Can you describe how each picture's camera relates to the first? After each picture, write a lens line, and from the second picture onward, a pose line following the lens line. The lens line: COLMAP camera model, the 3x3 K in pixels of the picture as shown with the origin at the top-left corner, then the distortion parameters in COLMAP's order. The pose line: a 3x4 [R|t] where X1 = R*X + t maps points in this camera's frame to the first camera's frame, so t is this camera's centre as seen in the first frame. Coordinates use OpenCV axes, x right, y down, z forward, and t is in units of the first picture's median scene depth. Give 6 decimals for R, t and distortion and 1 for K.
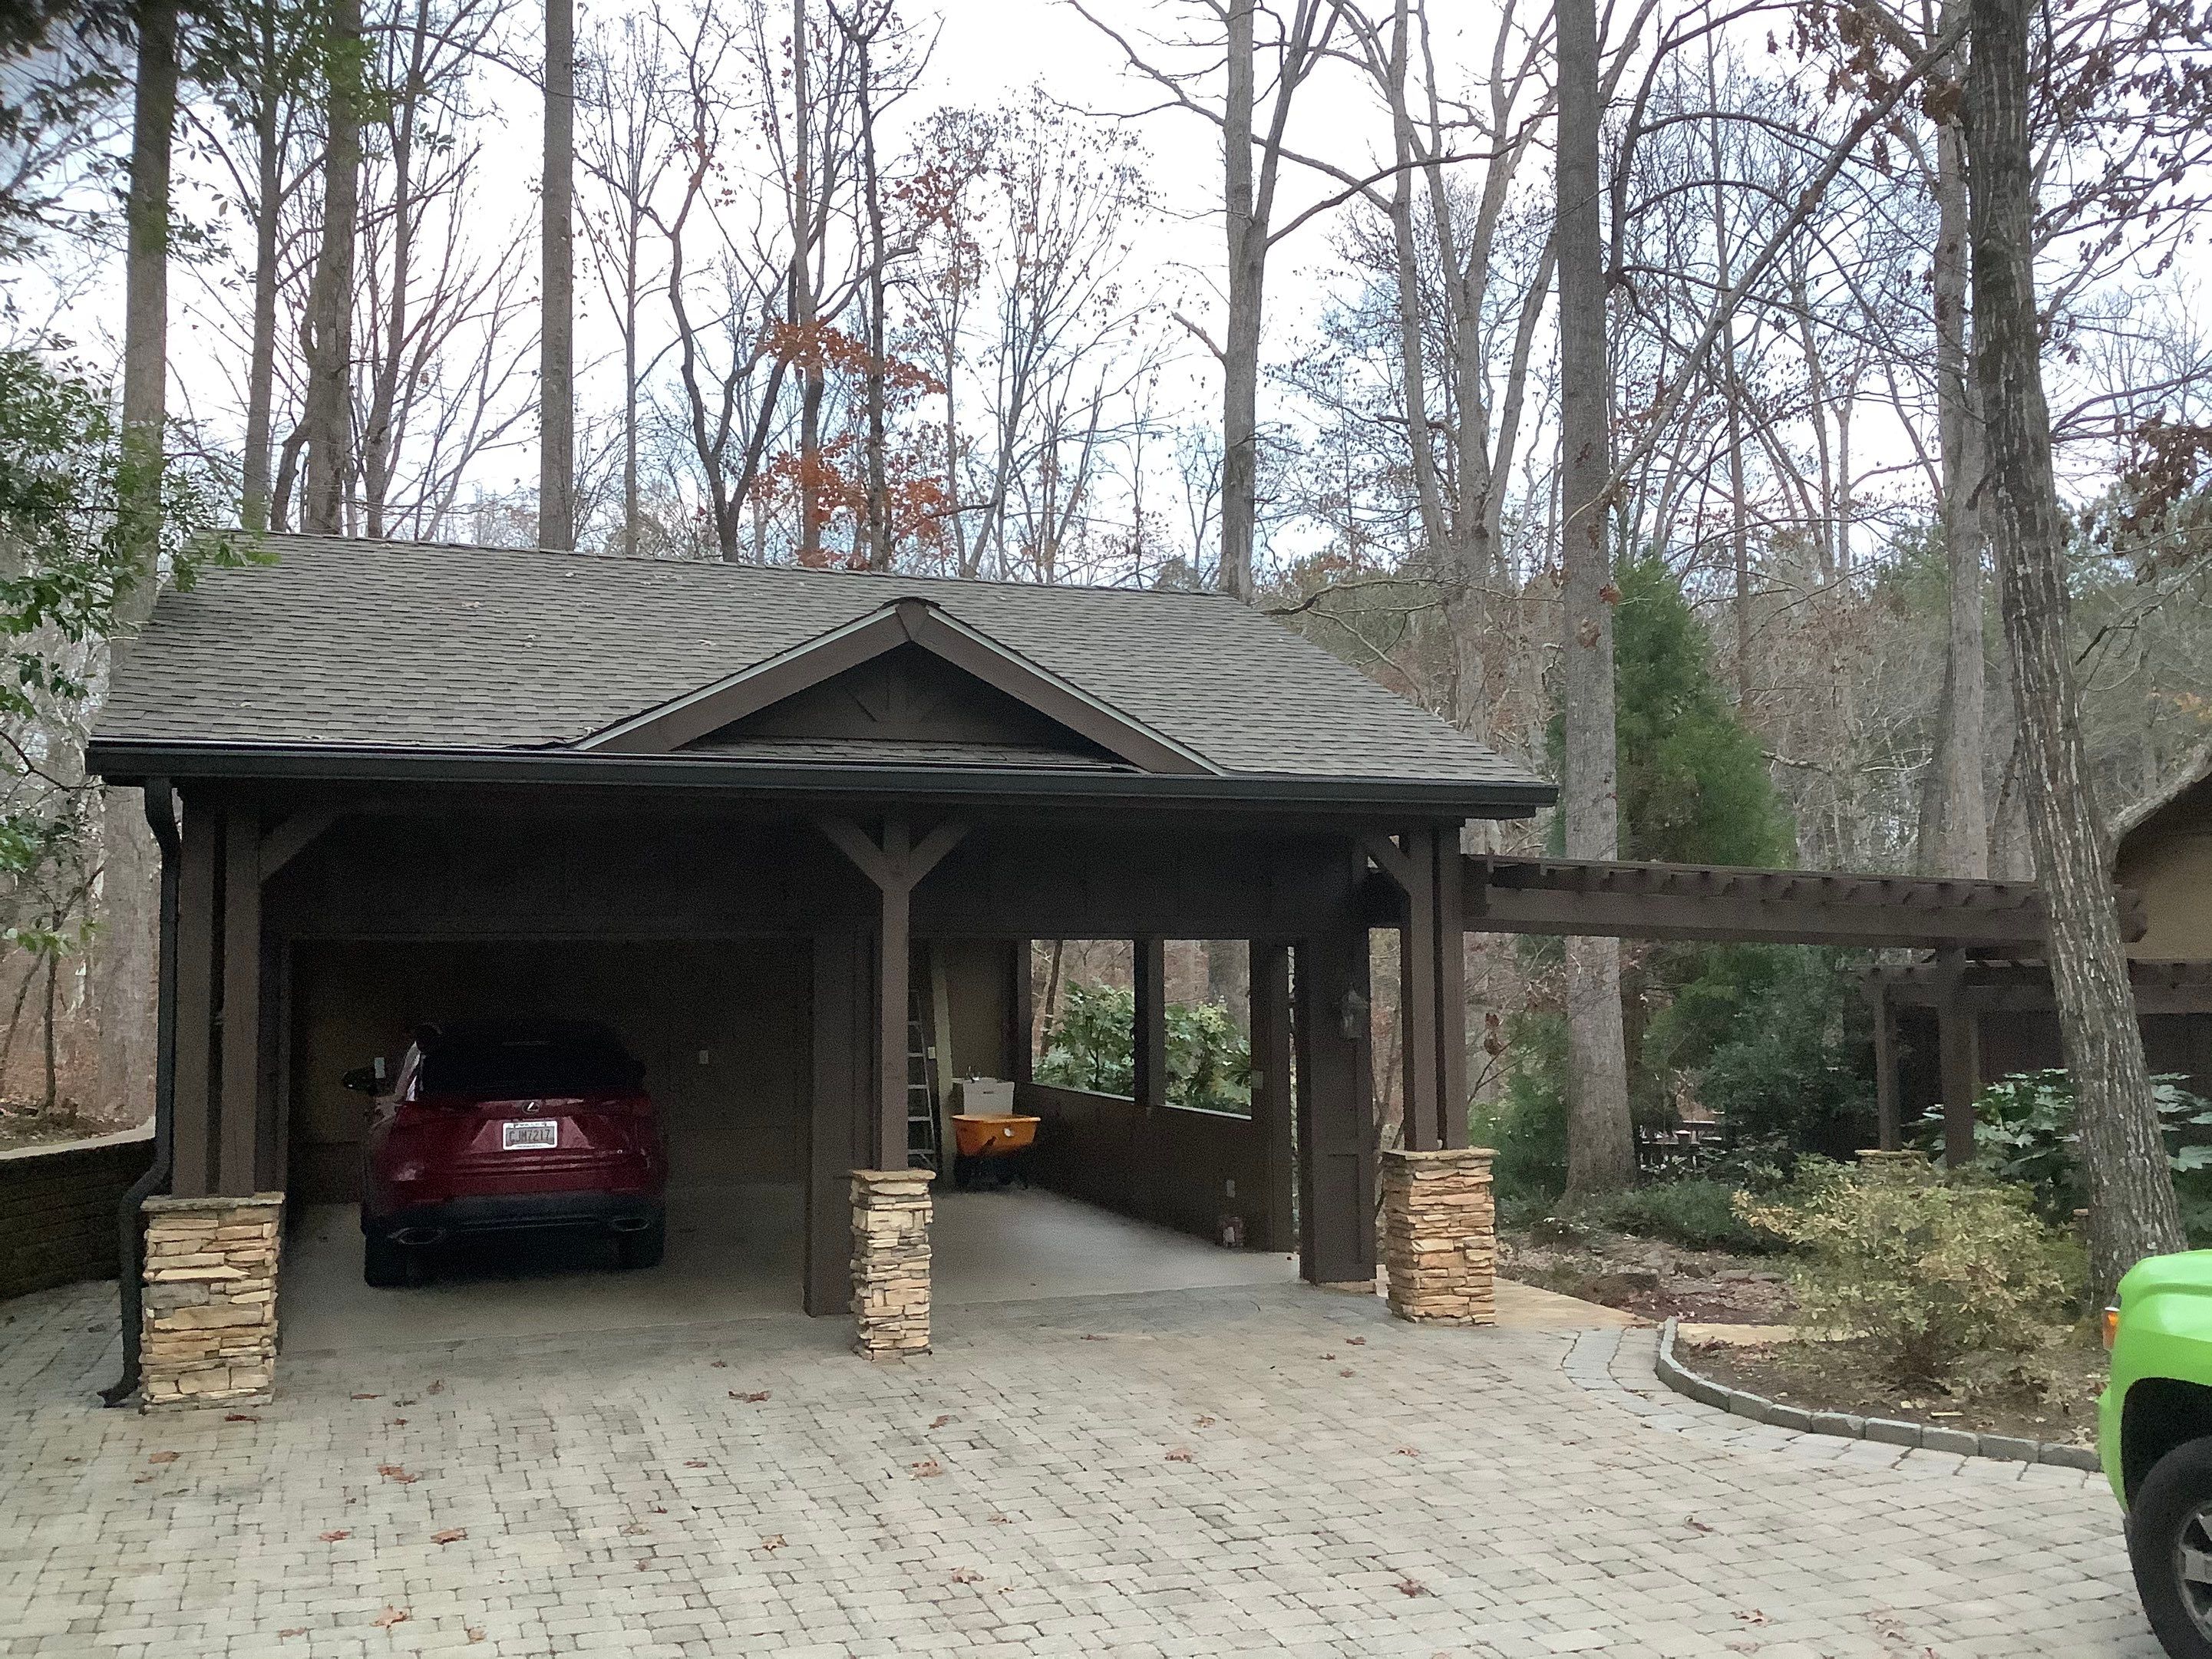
lens RADIAL K [[1967.3, 0, 1106.0], [0, 1967.3, 829.5], [0, 0, 1]] dist [0.011667, -0.009090]
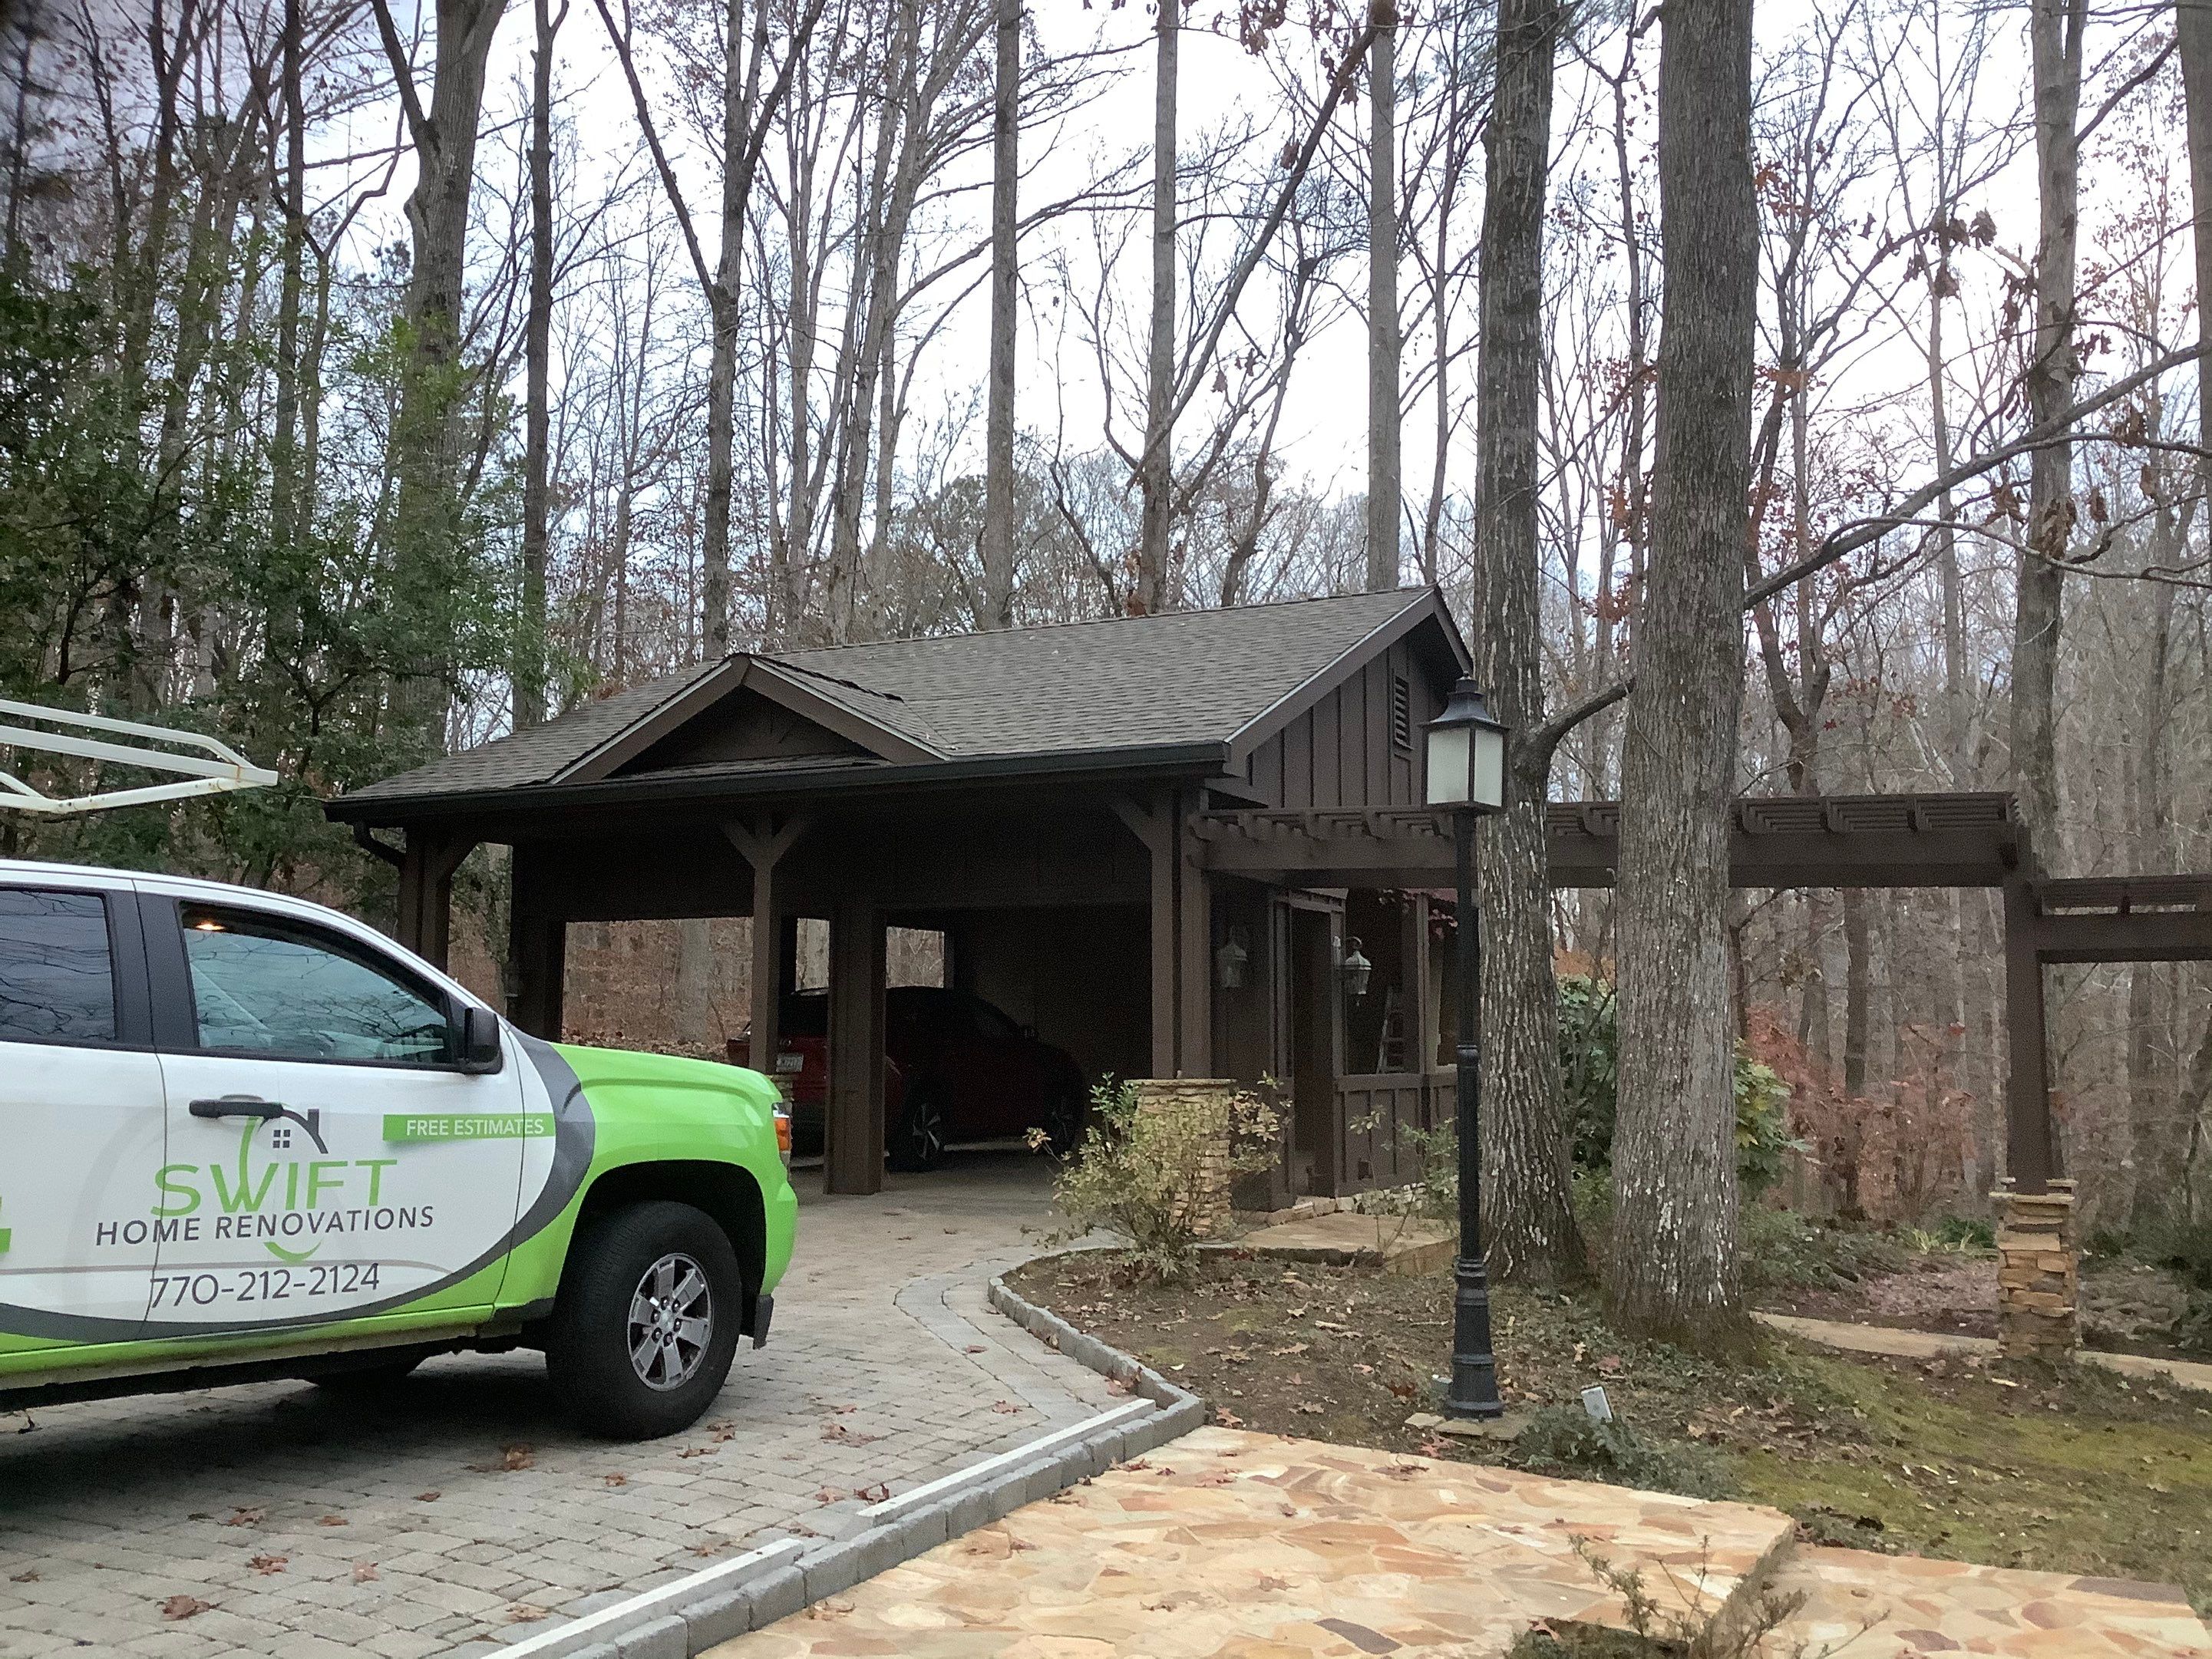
lens RADIAL K [[1967.3, 0, 1106.0], [0, 1967.3, 829.5], [0, 0, 1]] dist [0.011667, -0.009090]
pose [[0.711371, -0.067923, -0.699527, 1.011653], [0.043507, 0.997666, -0.052629, 0.086693], [0.701469, 0.007005, 0.712666, 0.195772]]
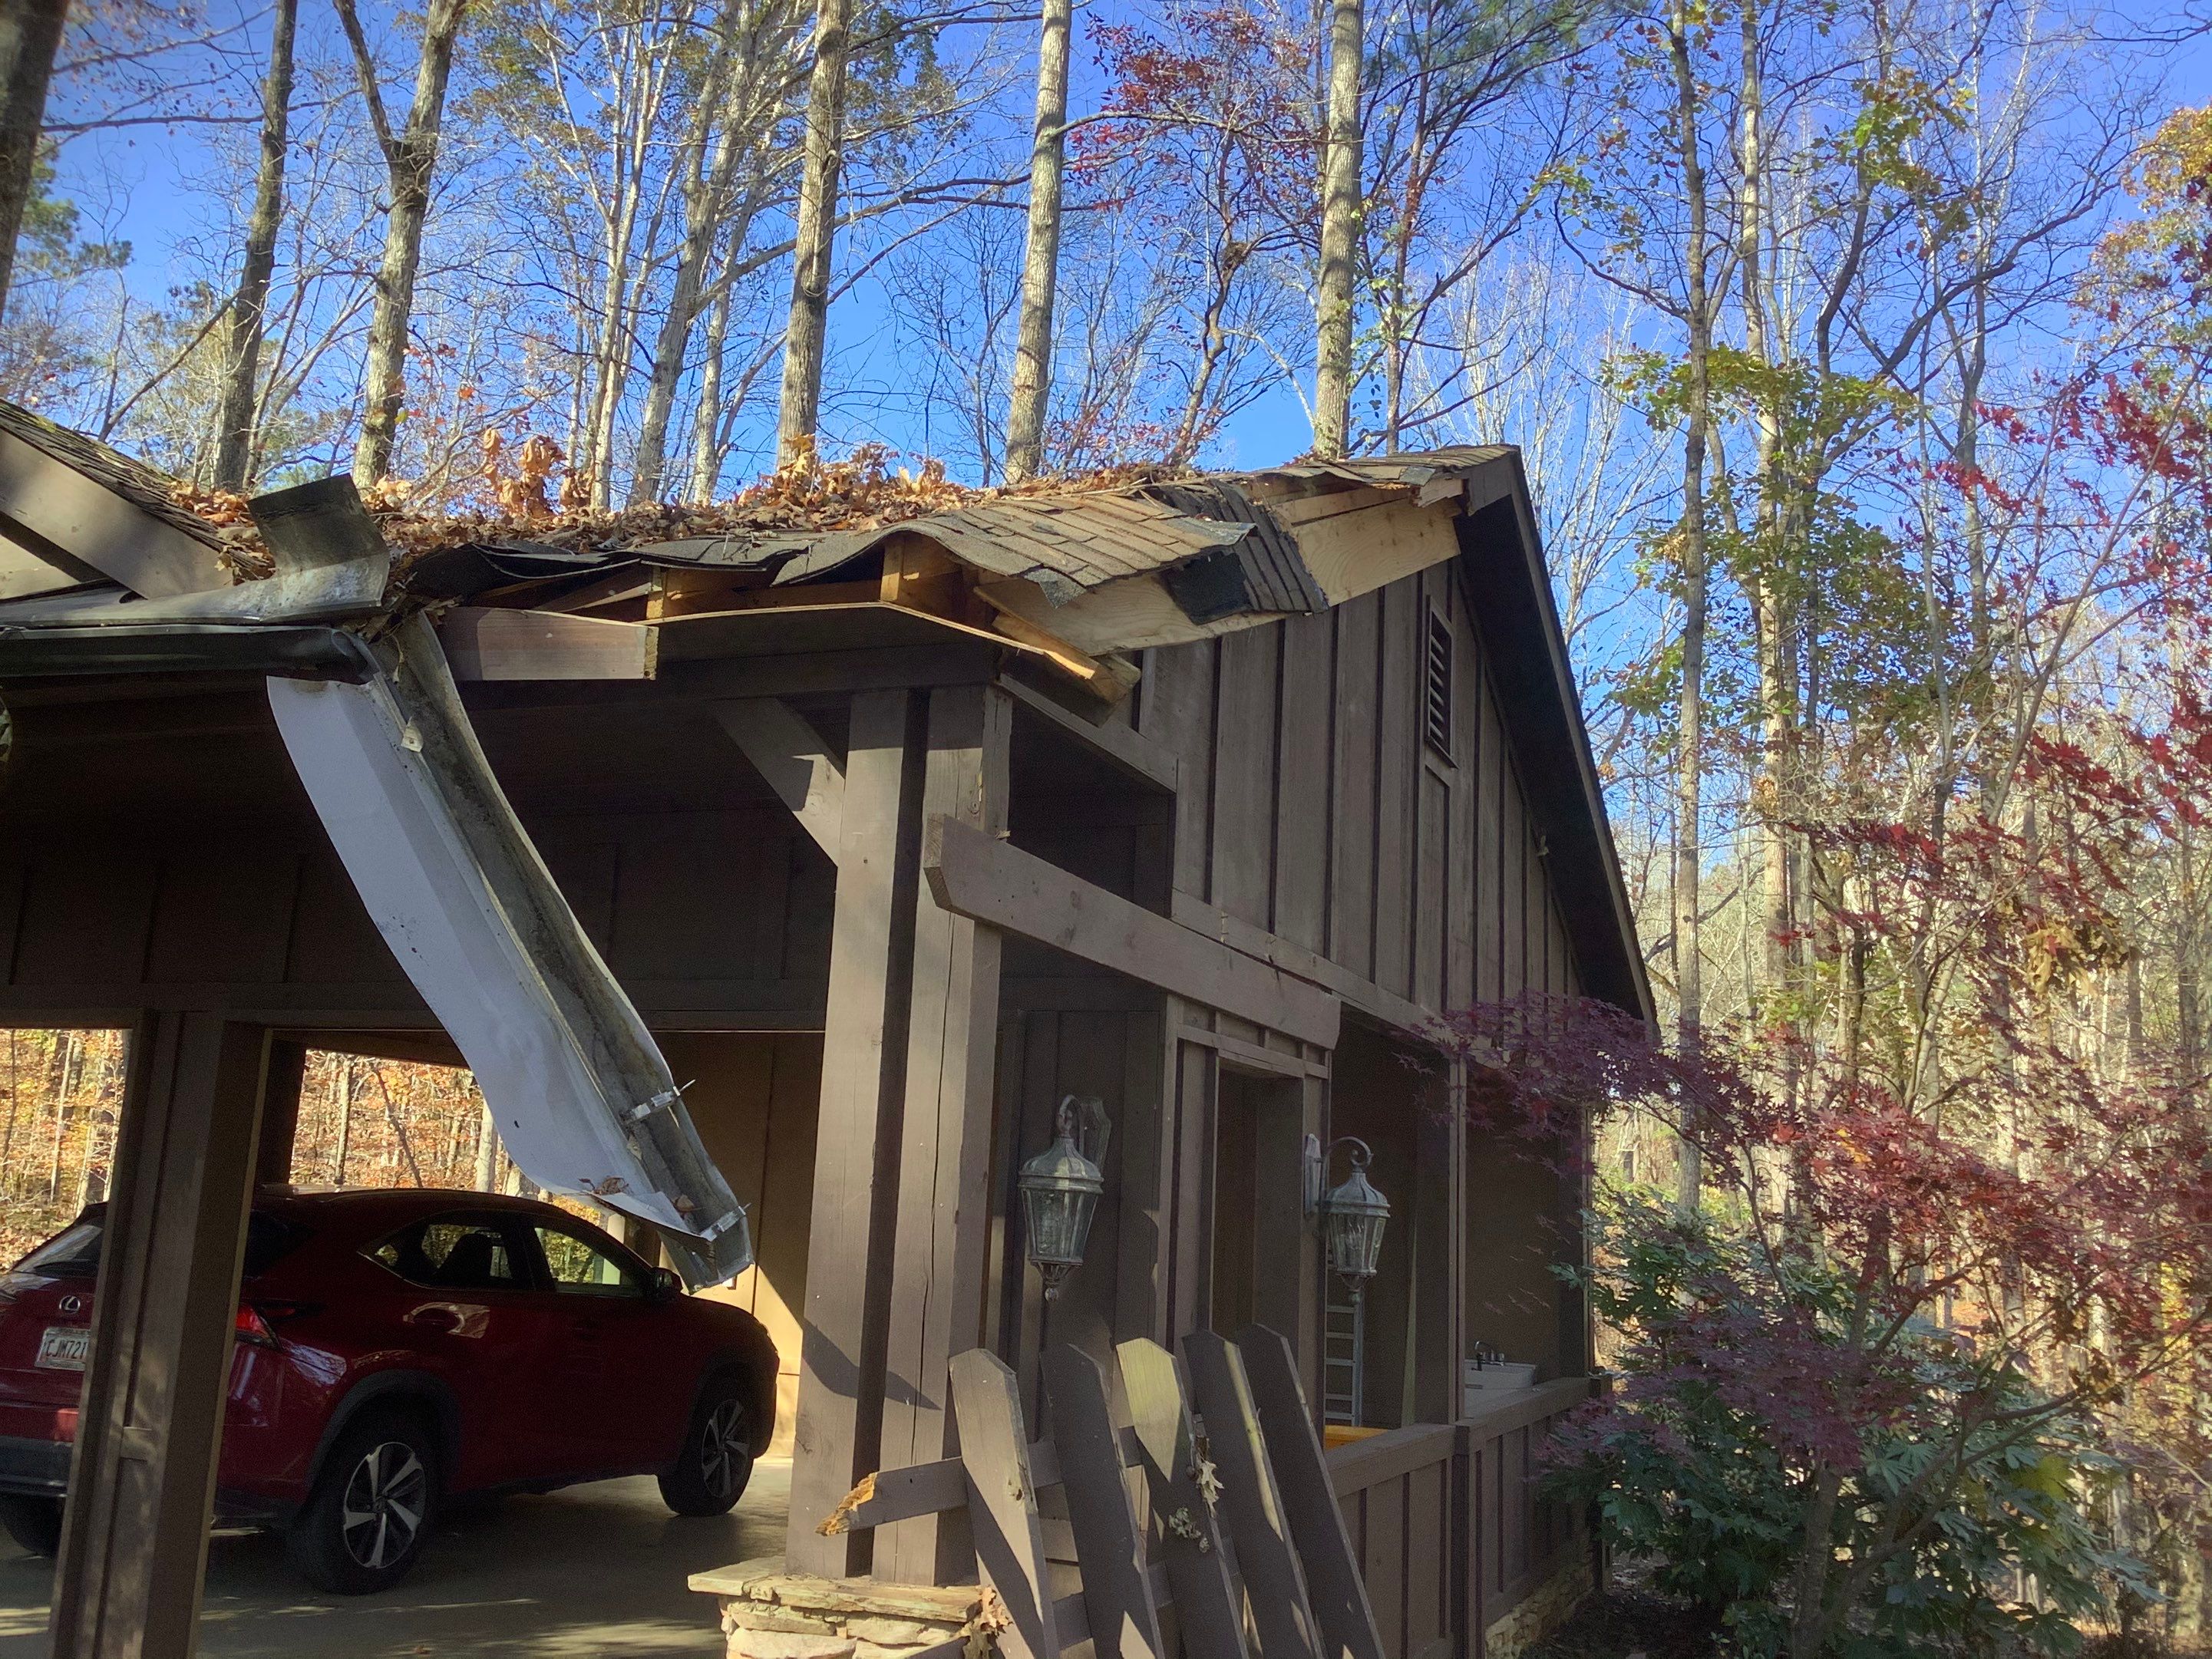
lens RADIAL K [[2024.0, 0, 1110.9], [0, 2024.0, 815.7], [0, 0, 1]] dist [0.088699, -0.174334]
pose [[0.763947, -0.086255, -0.639488, 0.491824], [-0.002889, 0.990559, -0.137058, 0.084523], [0.645272, 0.106553, 0.756485, 0.802033]]
